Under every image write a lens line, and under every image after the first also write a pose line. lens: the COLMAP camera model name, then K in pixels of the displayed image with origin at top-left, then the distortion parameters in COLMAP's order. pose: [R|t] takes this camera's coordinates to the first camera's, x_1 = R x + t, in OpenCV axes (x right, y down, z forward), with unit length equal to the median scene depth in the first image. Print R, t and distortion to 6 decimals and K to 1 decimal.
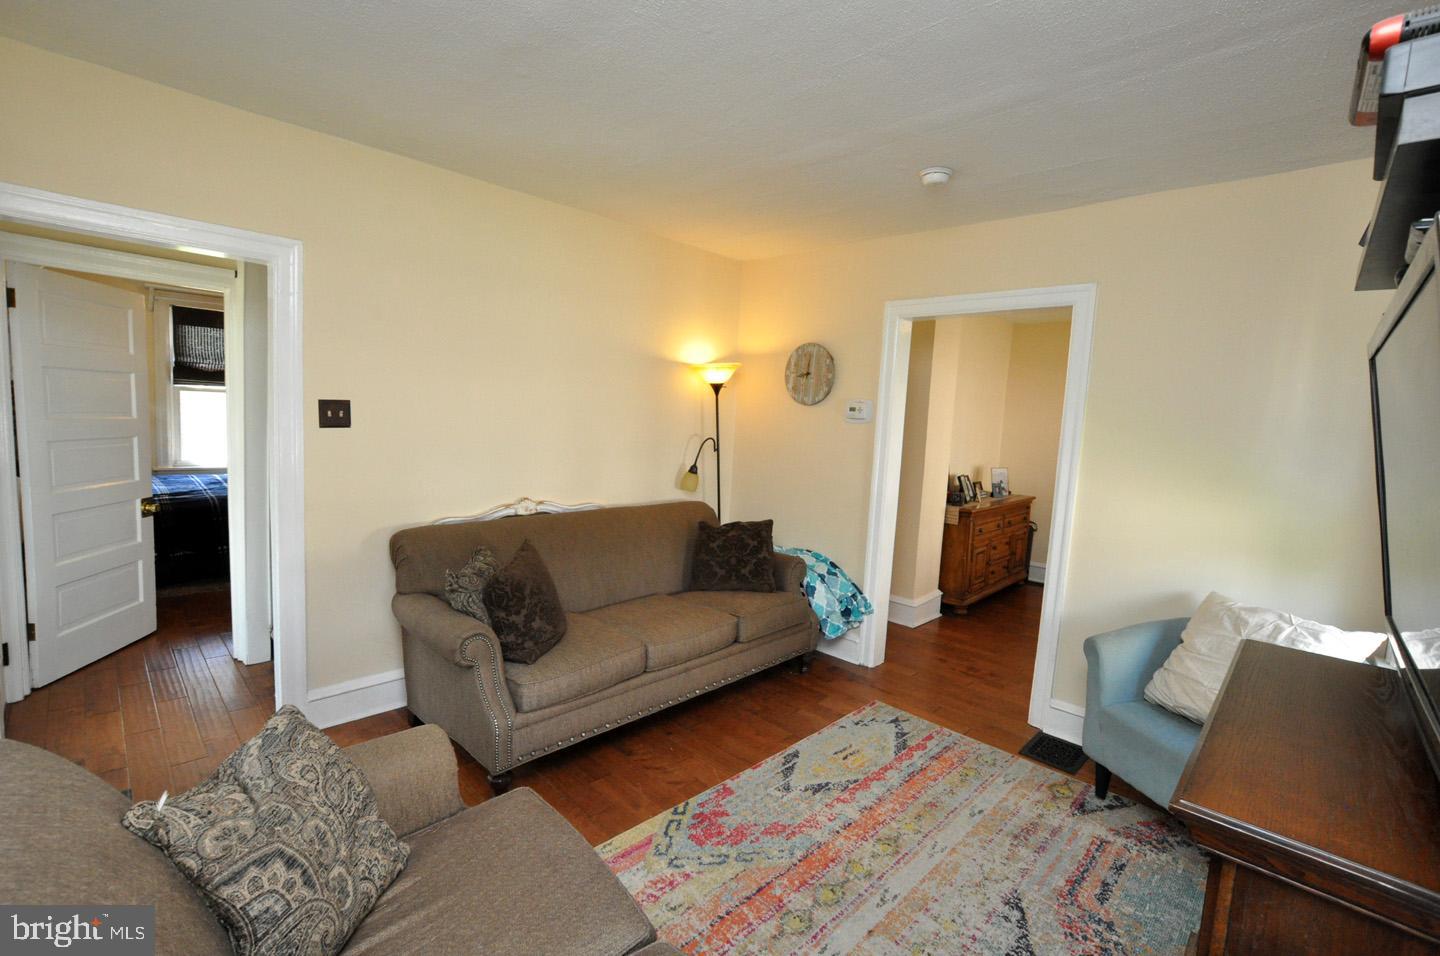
lens RADIAL K [[632.3, 0, 727.3], [0, 632.3, 477.0], [0, 0, 1]] dist [-0.034866, 0.005846]
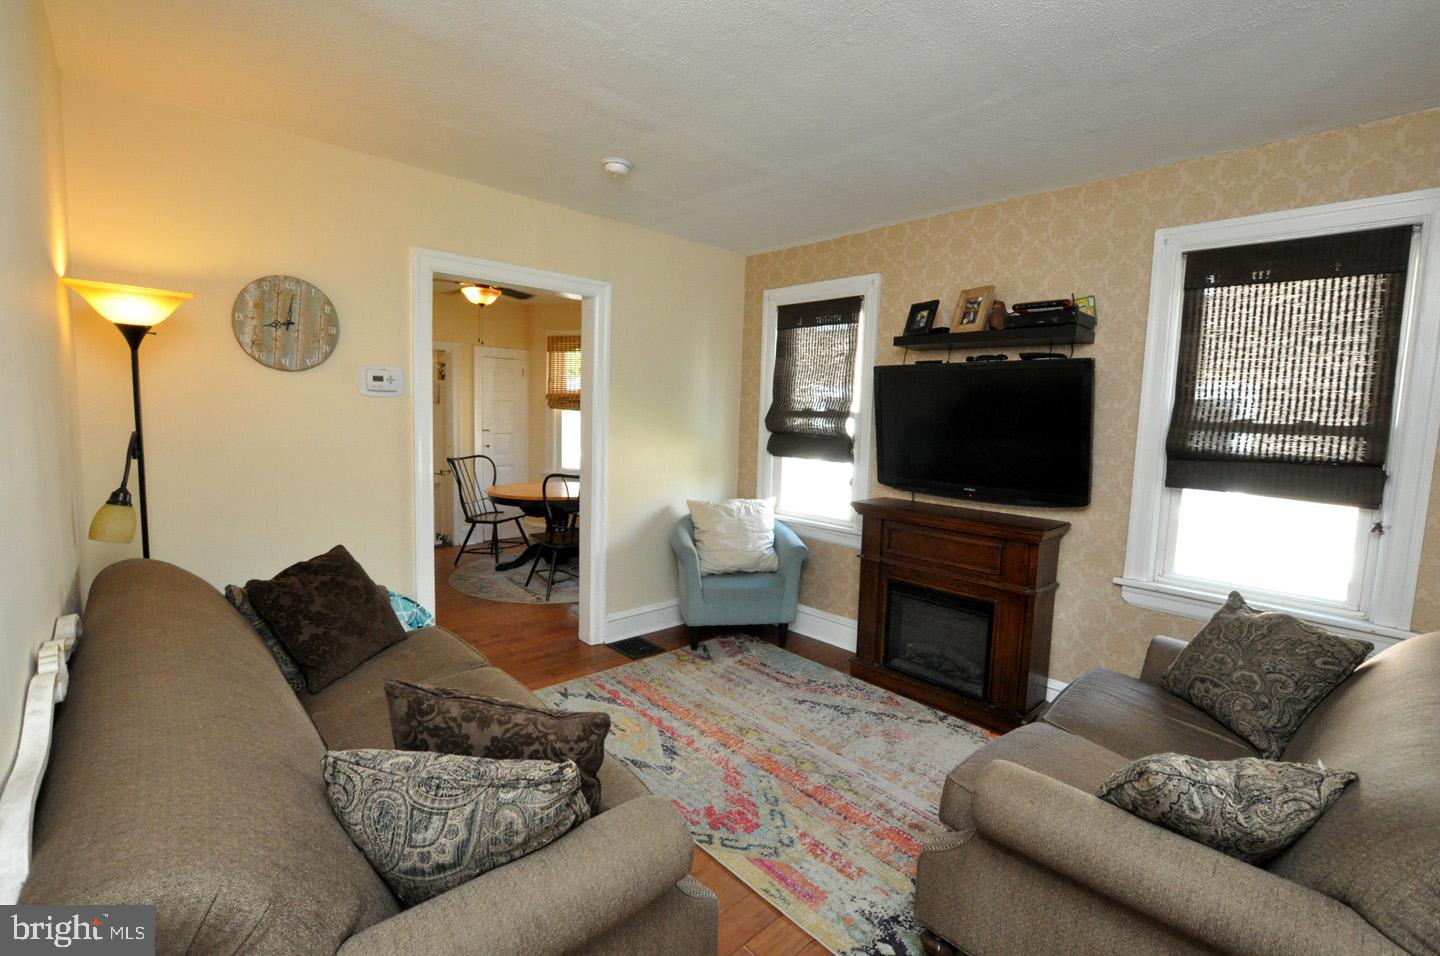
lens RADIAL K [[632.3, 0, 727.3], [0, 632.3, 477.0], [0, 0, 1]] dist [-0.034866, 0.005846]
pose [[0.045825, -0.150704, 0.987516, -0.818883], [0.072186, 0.986470, 0.147195, -0.105569], [-0.996338, 0.064540, 0.056084, 0.812485]]
